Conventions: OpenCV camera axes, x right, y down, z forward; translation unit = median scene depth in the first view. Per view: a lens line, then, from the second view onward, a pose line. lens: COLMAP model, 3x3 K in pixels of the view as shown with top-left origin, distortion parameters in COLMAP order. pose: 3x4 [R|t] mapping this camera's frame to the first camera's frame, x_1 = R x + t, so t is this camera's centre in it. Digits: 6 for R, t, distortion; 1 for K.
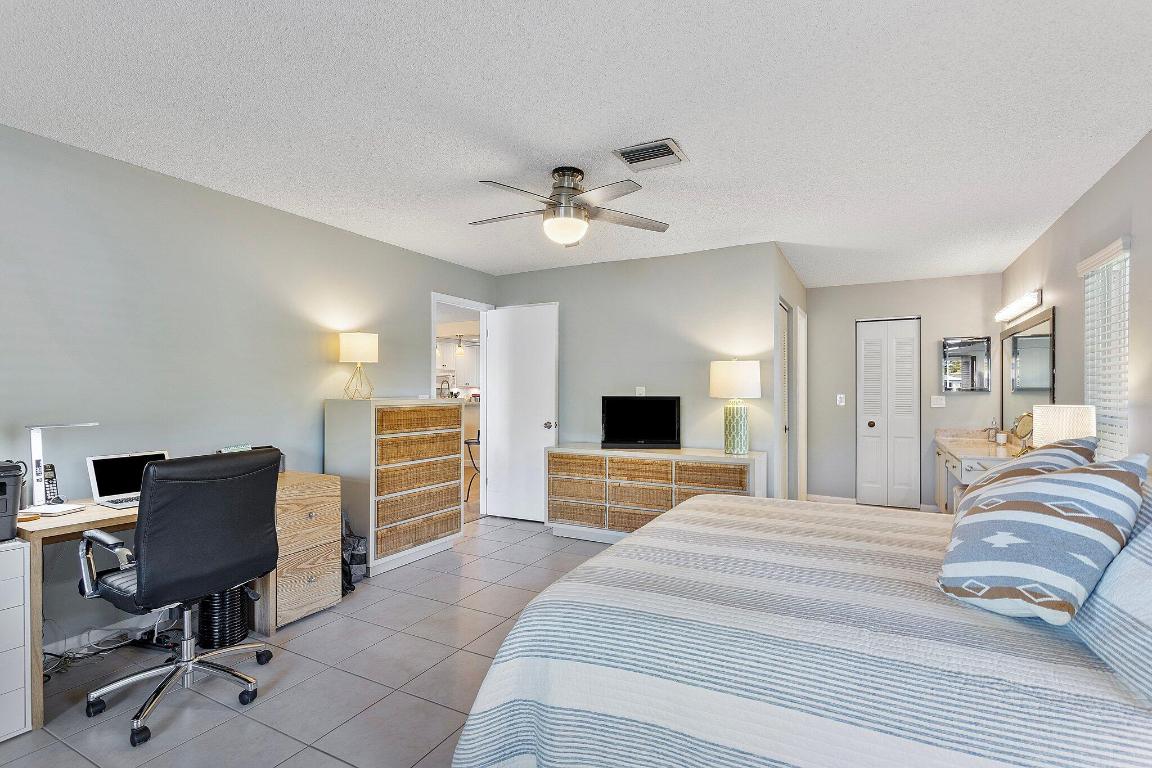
lens RADIAL K [[557.5, 0, 577.8], [0, 557.5, 389.5], [0, 0, 1]] dist [0.006267, 0.001140]
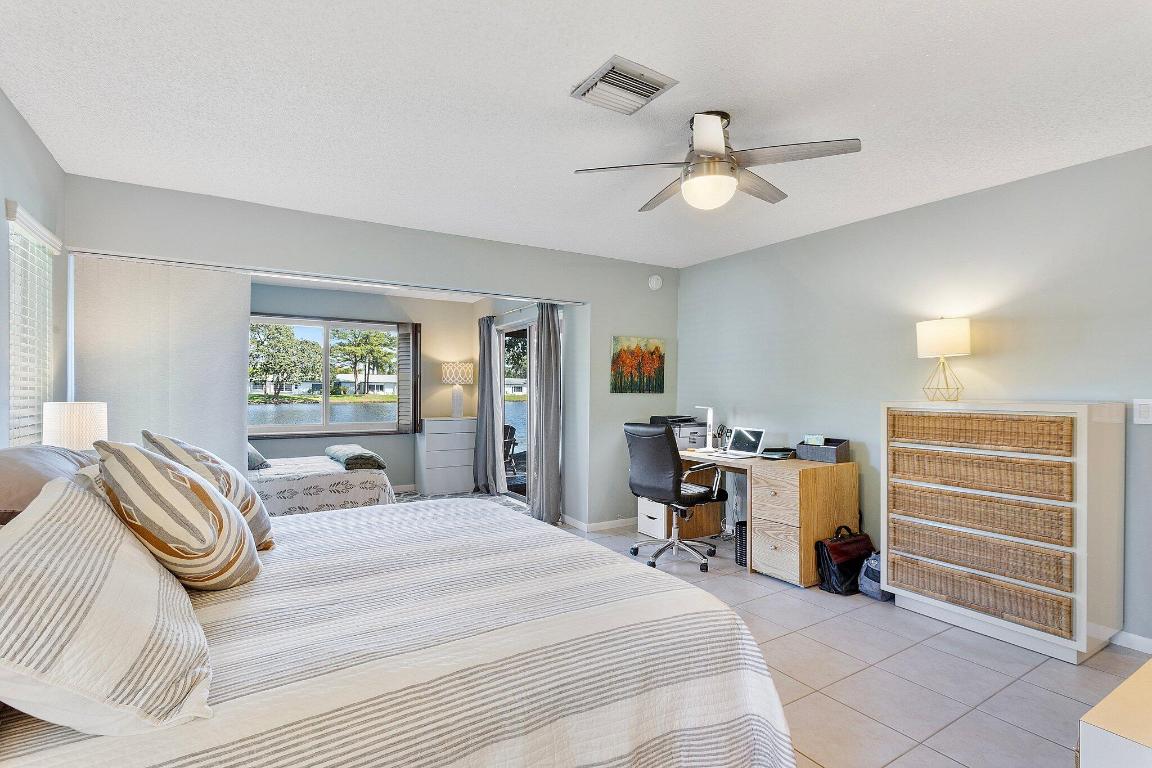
lens RADIAL K [[557.5, 0, 571.0], [0, 557.5, 388.8], [0, 0, 1]] dist [0.006267, 0.001140]
pose [[-0.508109, -0.006118, -0.861271, 0.810697], [-0.002278, 0.999981, -0.005759, 0.007052], [0.861290, -0.000964, -0.508113, 1.284012]]
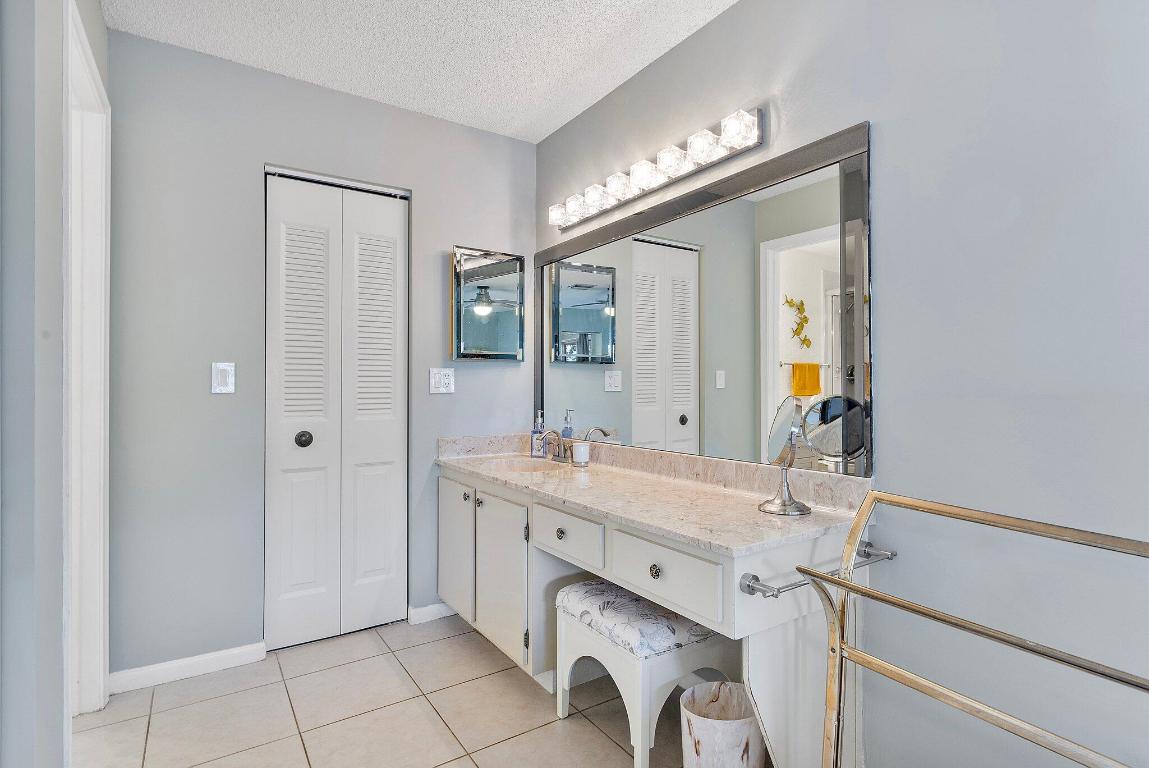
lens RADIAL K [[556.0, 0, 574.0], [0, 556.0, 382.3], [0, 0, 1]] dist [0.006267, 0.001140]
pose [[0.474010, -0.003136, 0.880514, 0.213207], [-0.002066, 0.999987, 0.004674, 0.015758], [-0.880517, -0.004034, 0.473997, 0.514091]]
